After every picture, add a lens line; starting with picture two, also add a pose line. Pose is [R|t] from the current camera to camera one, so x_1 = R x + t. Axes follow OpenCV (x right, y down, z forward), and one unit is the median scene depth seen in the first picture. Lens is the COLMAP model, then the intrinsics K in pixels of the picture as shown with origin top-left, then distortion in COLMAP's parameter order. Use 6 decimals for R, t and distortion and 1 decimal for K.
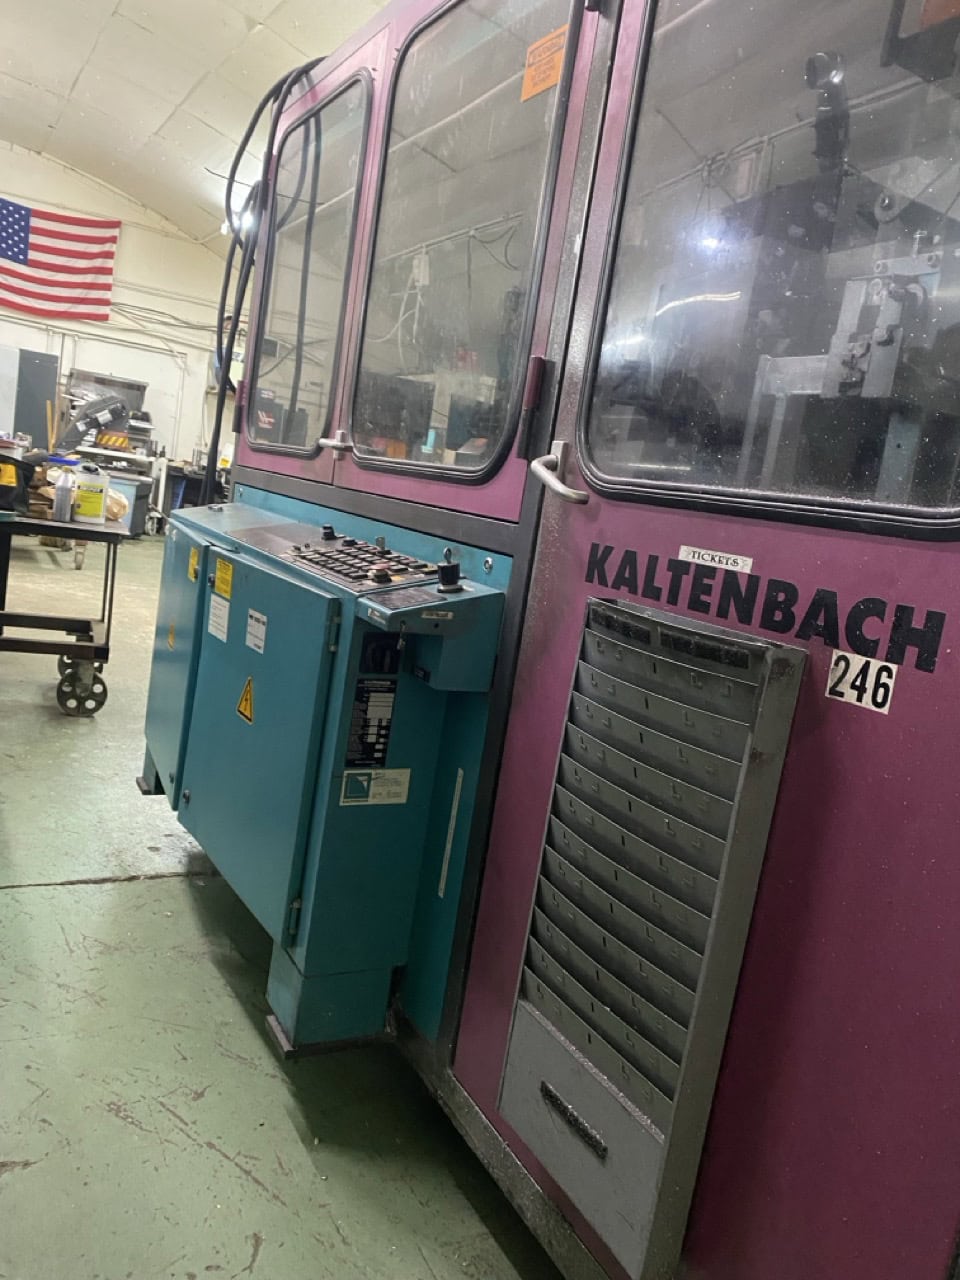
lens RADIAL K [[976.6, 0, 480.5], [0, 976.6, 640.8], [0, 0, 1]] dist [0.001076, -0.000892]
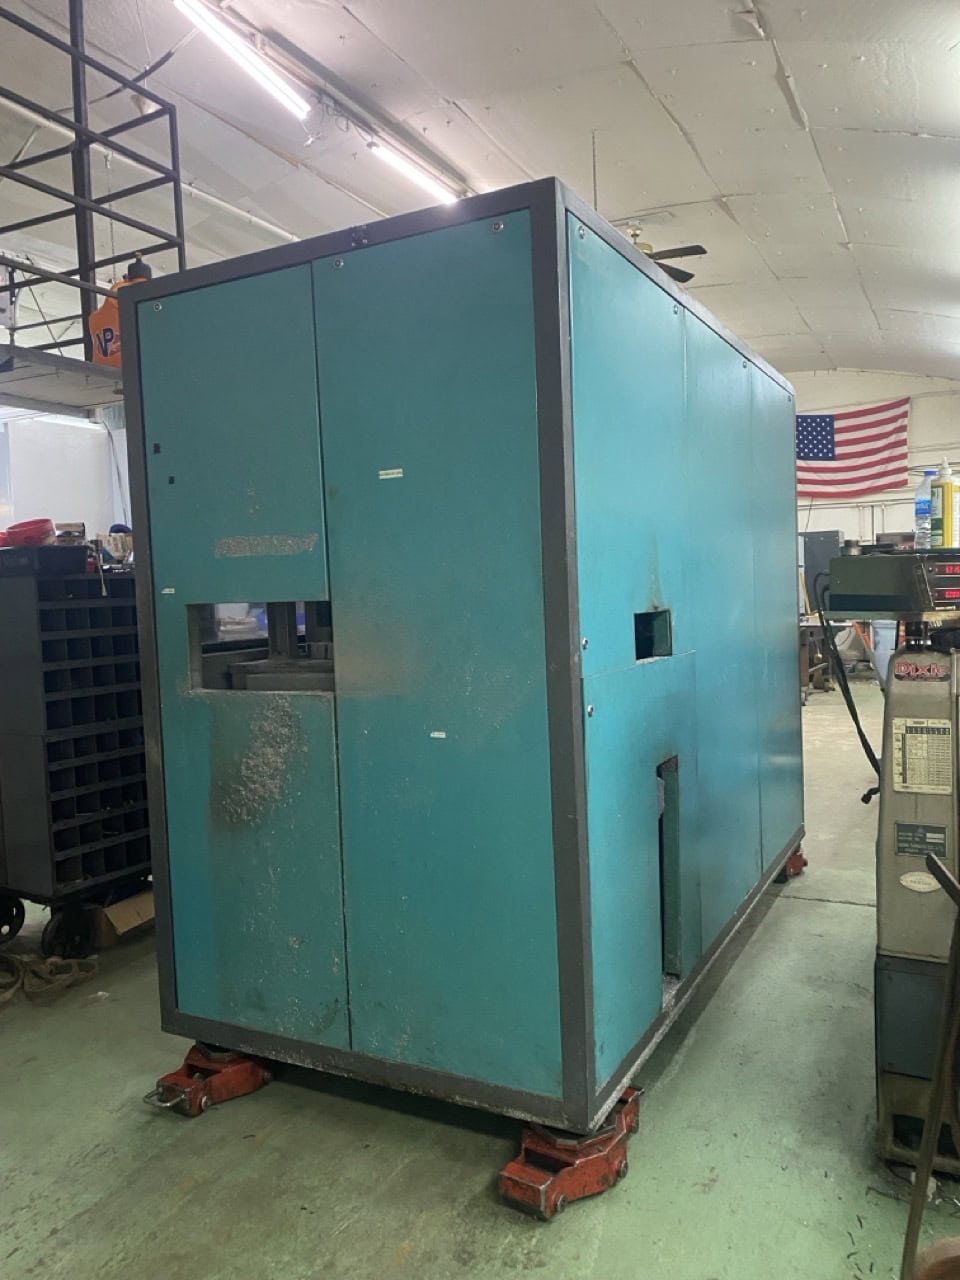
lens RADIAL K [[976.6, 0, 480.6], [0, 976.6, 641.6], [0, 0, 1]] dist [0.001076, -0.000892]
pose [[0.535225, -0.132698, -0.834222, 0.269787], [0.002019, 0.987782, -0.155829, 0.023339], [0.844707, 0.081719, 0.528953, 0.010827]]
